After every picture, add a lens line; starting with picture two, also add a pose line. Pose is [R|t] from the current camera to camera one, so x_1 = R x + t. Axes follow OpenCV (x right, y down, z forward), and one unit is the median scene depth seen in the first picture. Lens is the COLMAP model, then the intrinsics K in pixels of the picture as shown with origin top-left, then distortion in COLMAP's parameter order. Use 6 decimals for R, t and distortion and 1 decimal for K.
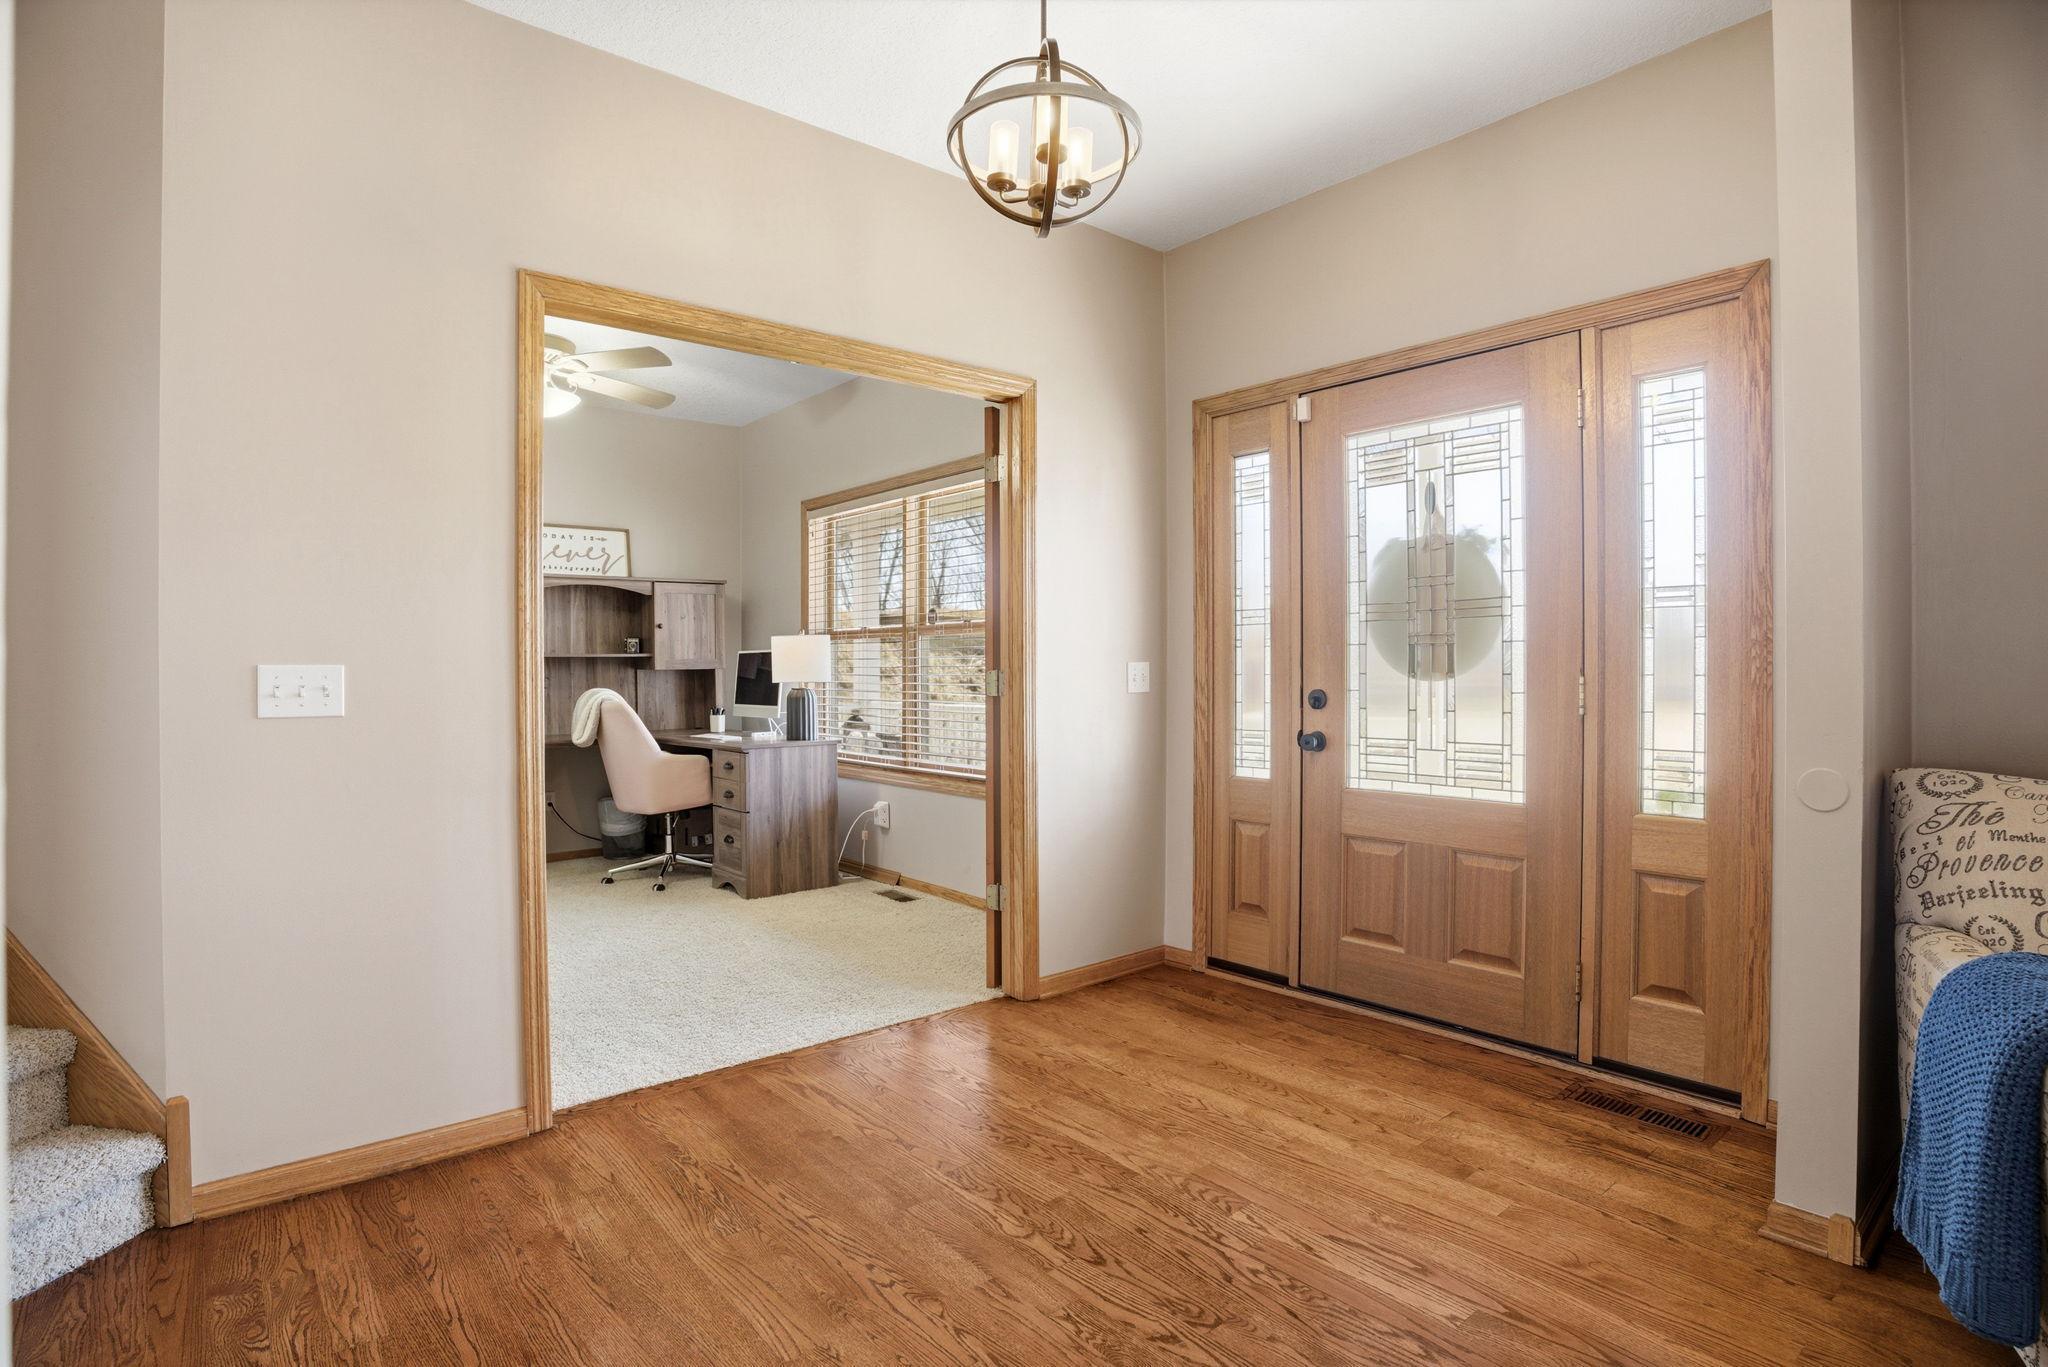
lens RADIAL K [[1048.9, 0, 1008.4], [0, 1048.9, 671.4], [0, 0, 1]] dist [-0.073999, 0.023924]
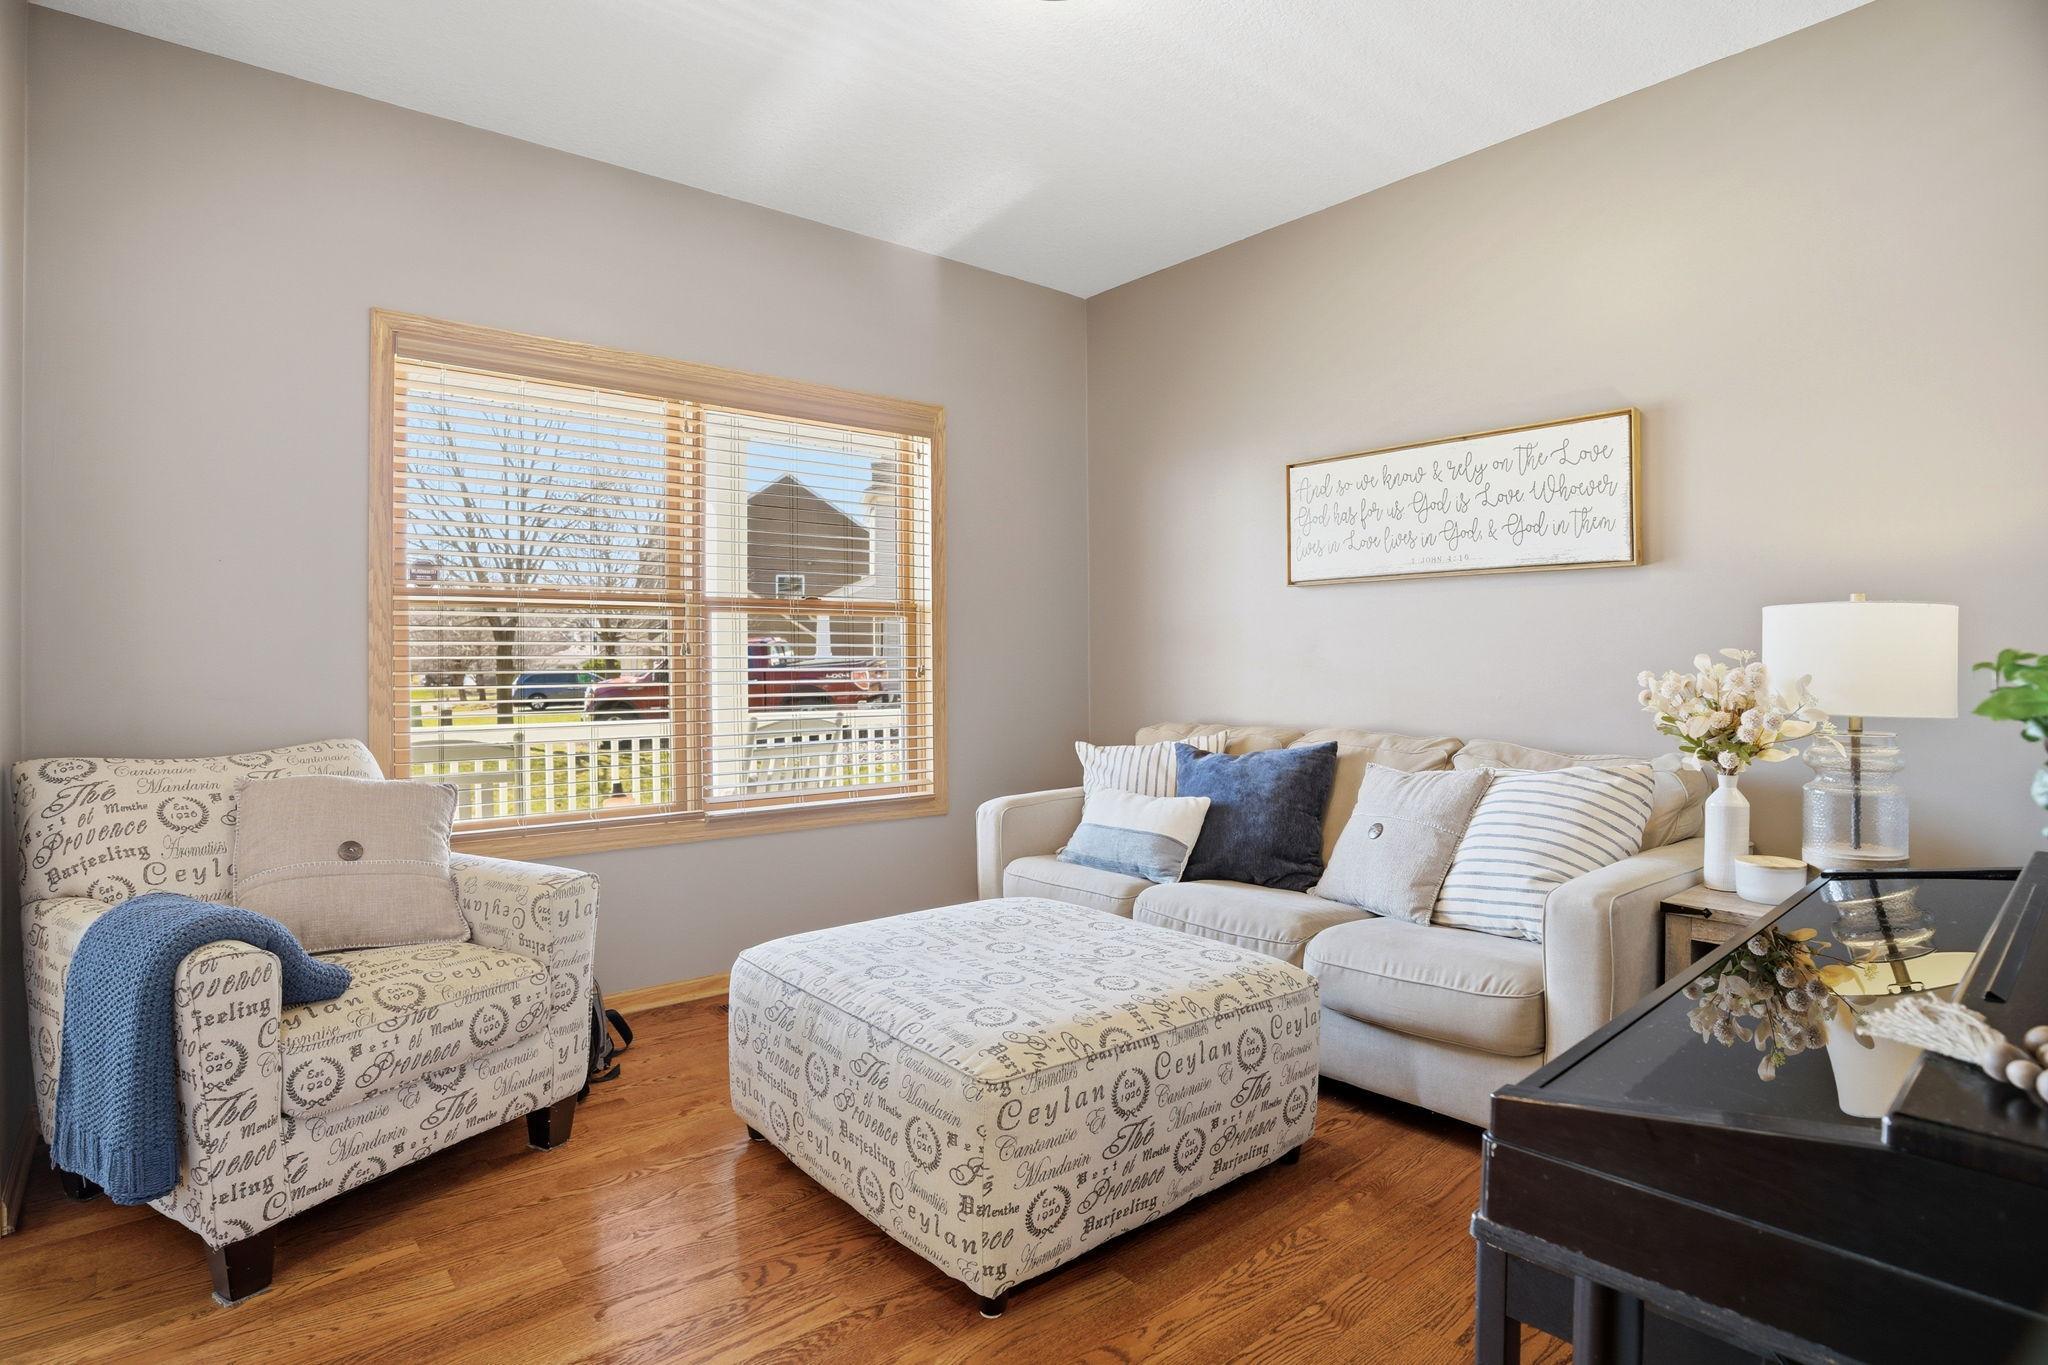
lens RADIAL K [[1048.9, 0, 1009.8], [0, 1048.9, 666.4], [0, 0, 1]] dist [-0.073999, 0.023924]
pose [[0.010766, -0.002504, 0.999939, -0.188725], [0.010176, 0.999945, 0.002394, 0.003153], [-0.999890, 0.010149, 0.010791, -0.085699]]
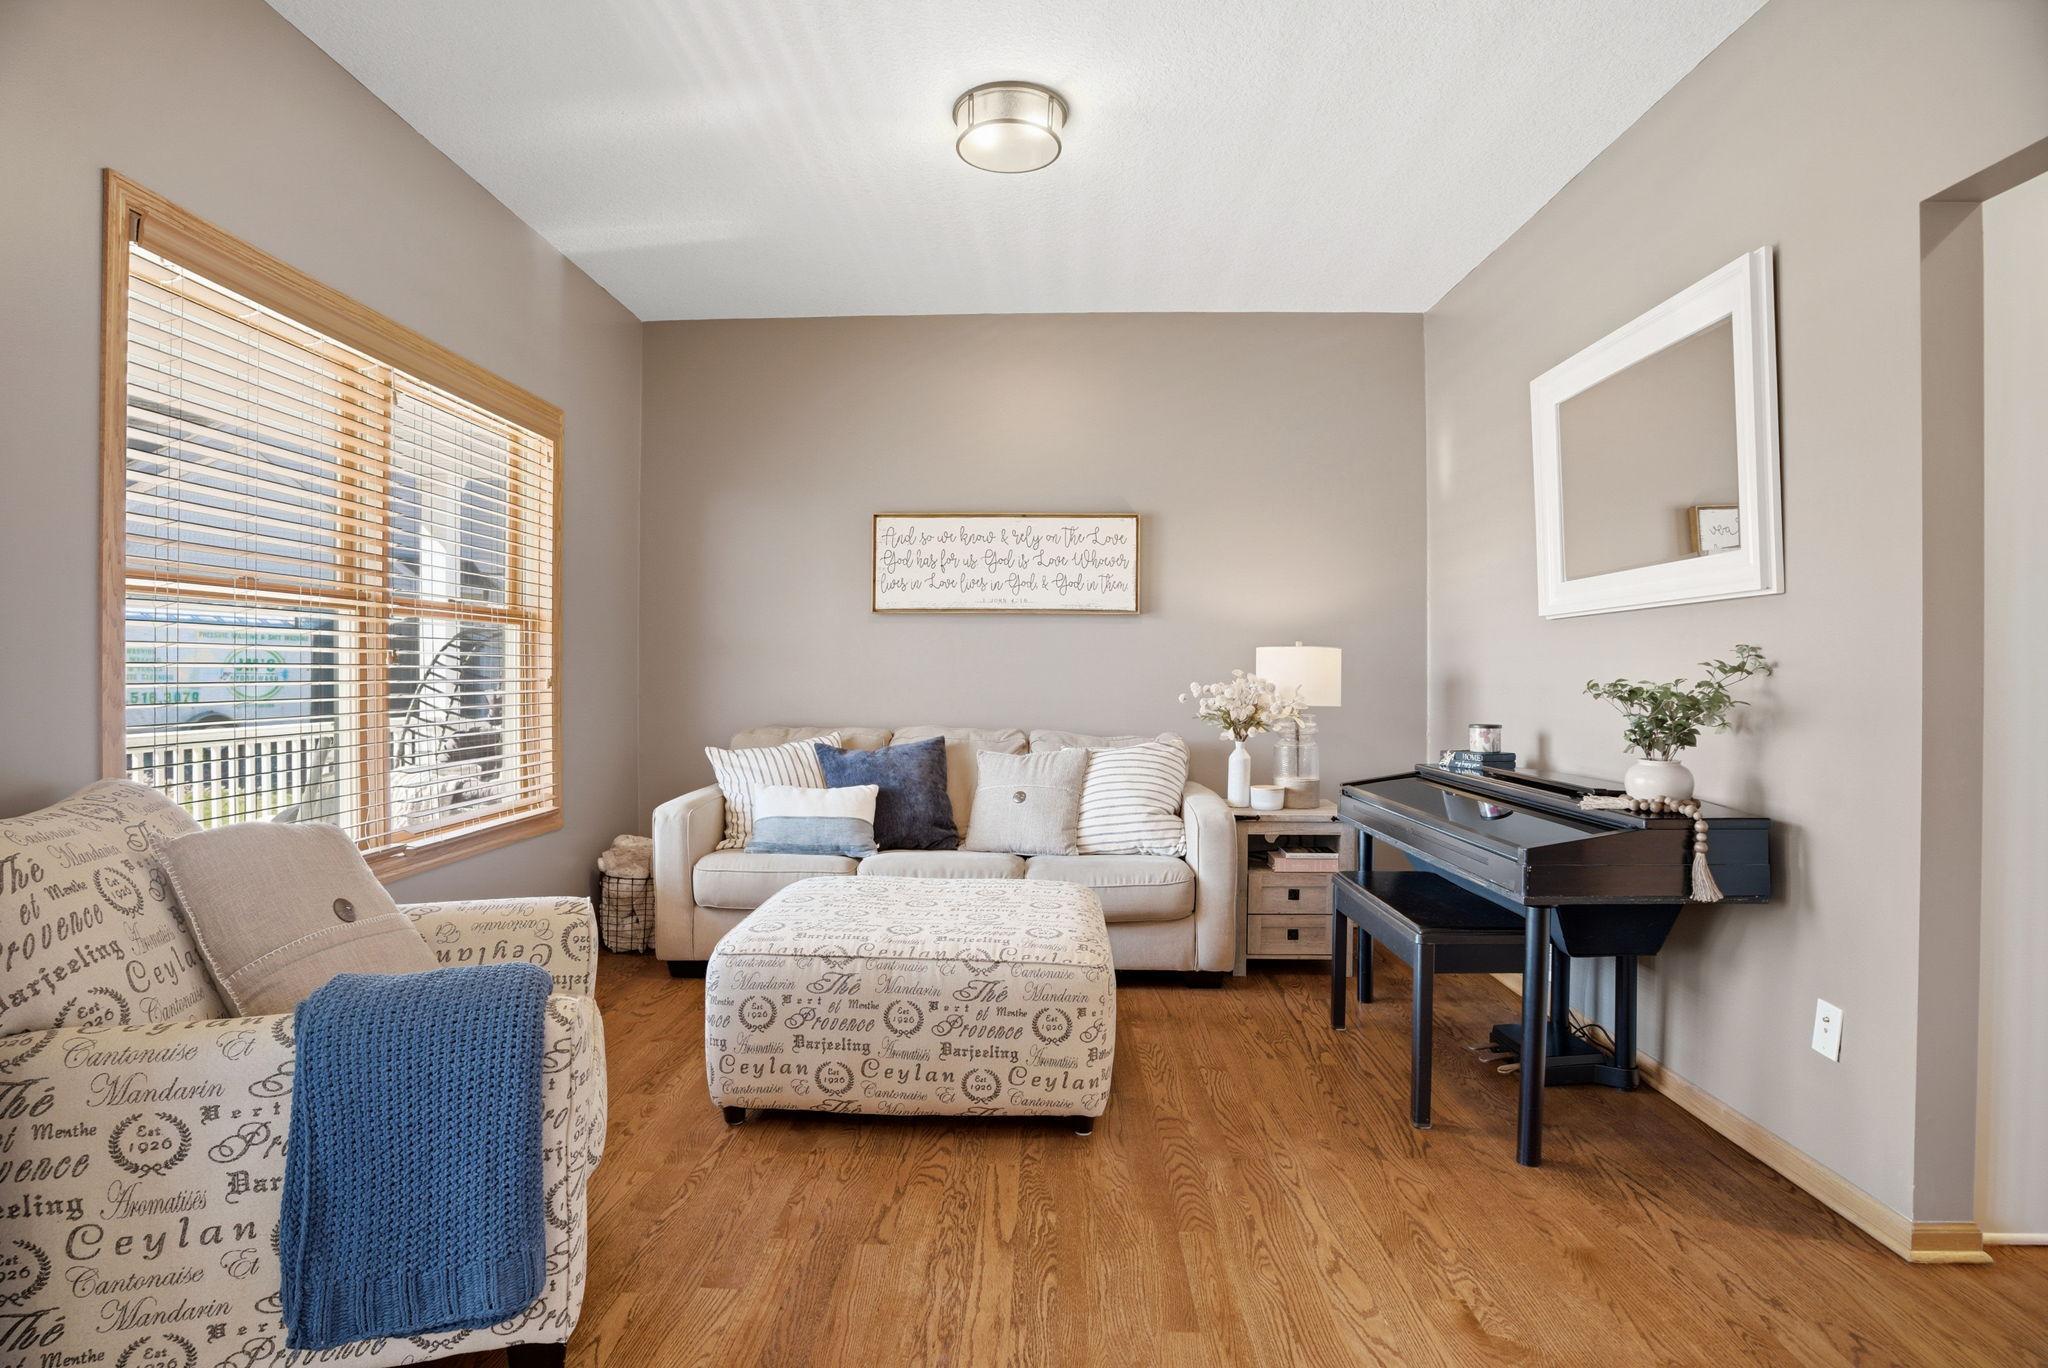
lens RADIAL K [[1048.9, 0, 1020.9], [0, 1048.9, 666.9], [0, 0, 1]] dist [-0.073999, 0.023924]
pose [[-0.736830, 0.001763, 0.676076, -0.101012], [0.001729, 0.999998, -0.000723, -0.011280], [-0.676076, 0.000637, -0.736831, 1.057653]]
